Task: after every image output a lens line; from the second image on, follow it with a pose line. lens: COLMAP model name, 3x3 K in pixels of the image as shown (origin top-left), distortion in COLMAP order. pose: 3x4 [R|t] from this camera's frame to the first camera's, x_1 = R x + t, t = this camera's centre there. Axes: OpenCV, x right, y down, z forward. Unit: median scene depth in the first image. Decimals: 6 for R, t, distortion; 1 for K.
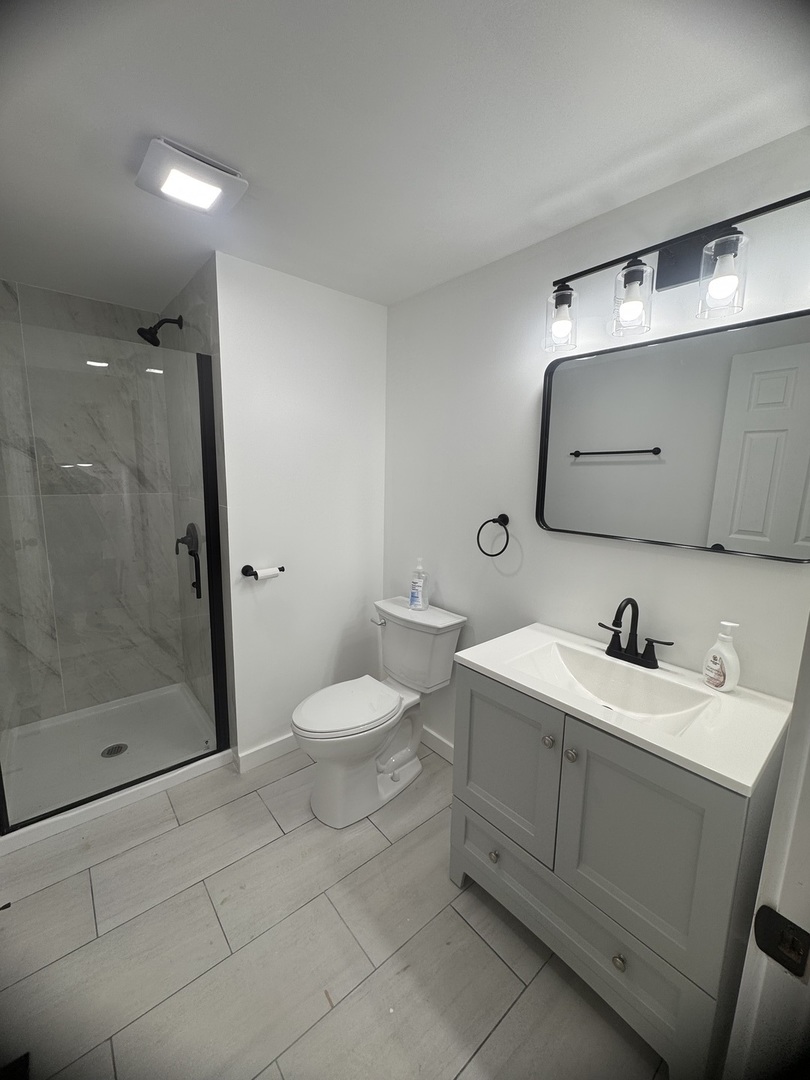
lens RADIAL K [[429.8, 0, 405.0], [0, 429.8, 540.0], [0, 0, 1]] dist [-0.001583, 0.000212]
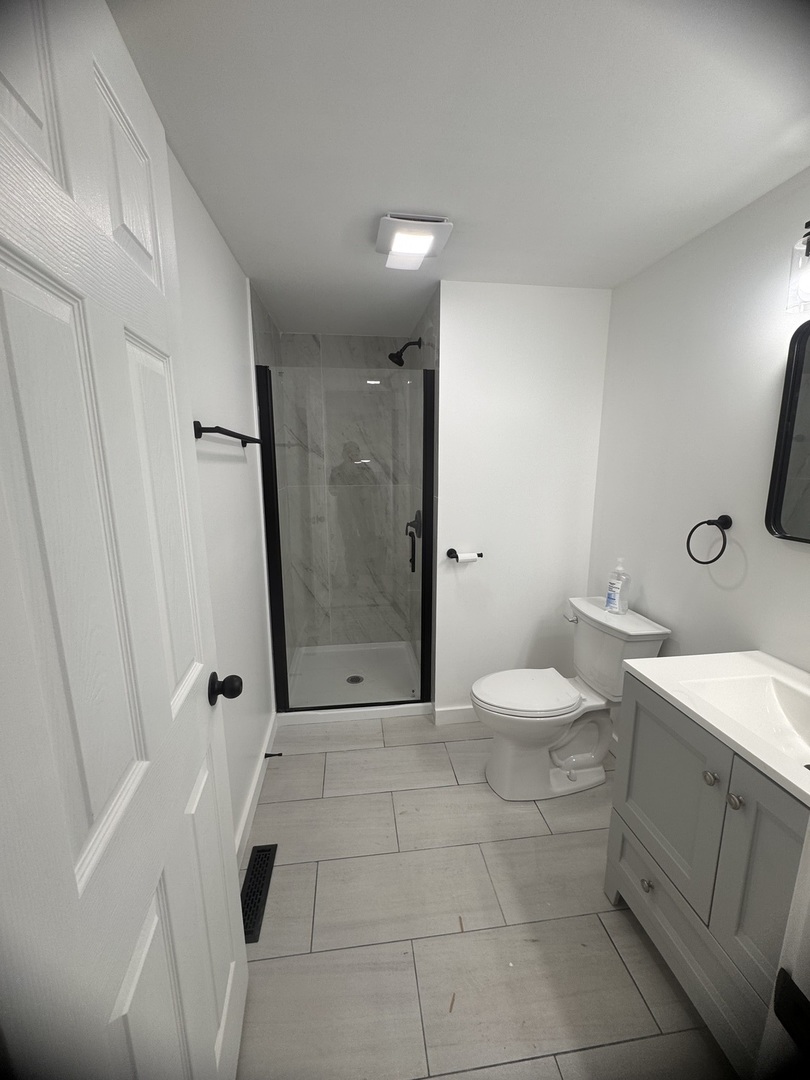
lens RADIAL K [[429.8, 0, 405.0], [0, 429.8, 540.0], [0, 0, 1]] dist [-0.001583, 0.000212]
pose [[0.841088, 0.079159, -0.535075, 0.144151], [-0.068216, 0.996858, 0.040245, -0.002889], [0.536580, 0.002651, 0.843845, -0.040928]]
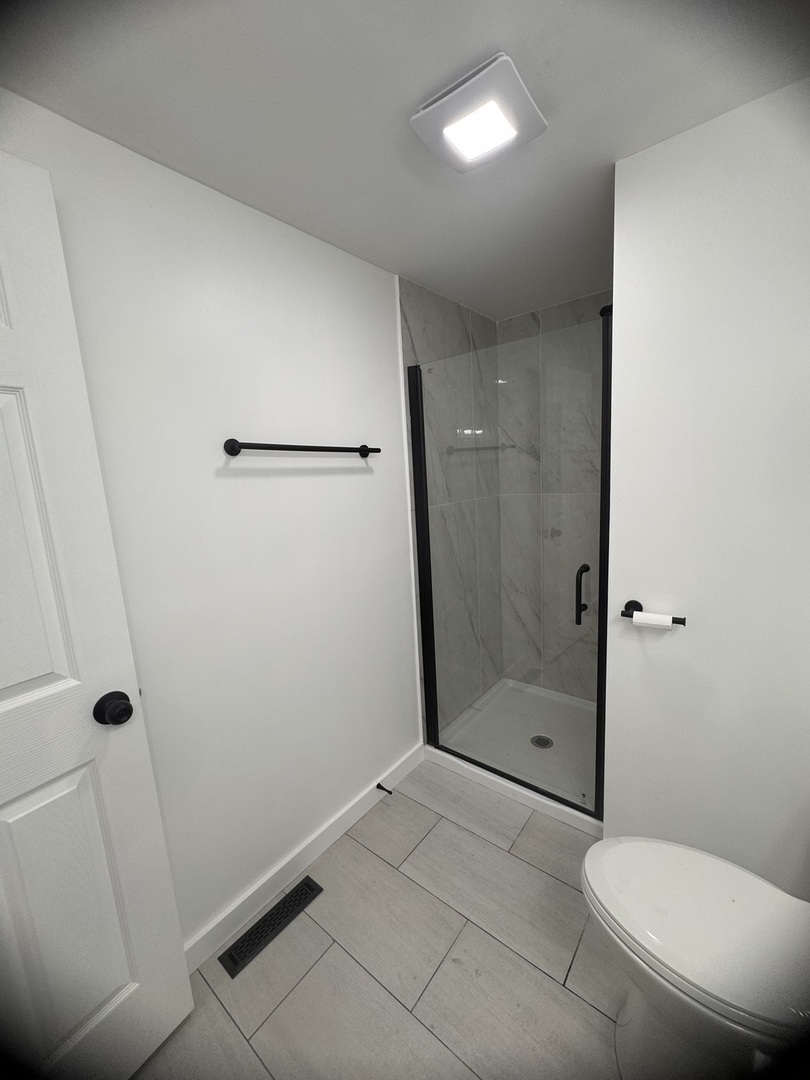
lens RADIAL K [[429.8, 0, 405.0], [0, 429.8, 540.0], [0, 0, 1]] dist [-0.001583, 0.000212]
pose [[0.191389, 0.122835, -0.973798, 0.236525], [-0.096753, 0.989667, 0.105821, -0.078322], [0.976734, 0.073965, 0.201296, 0.488364]]
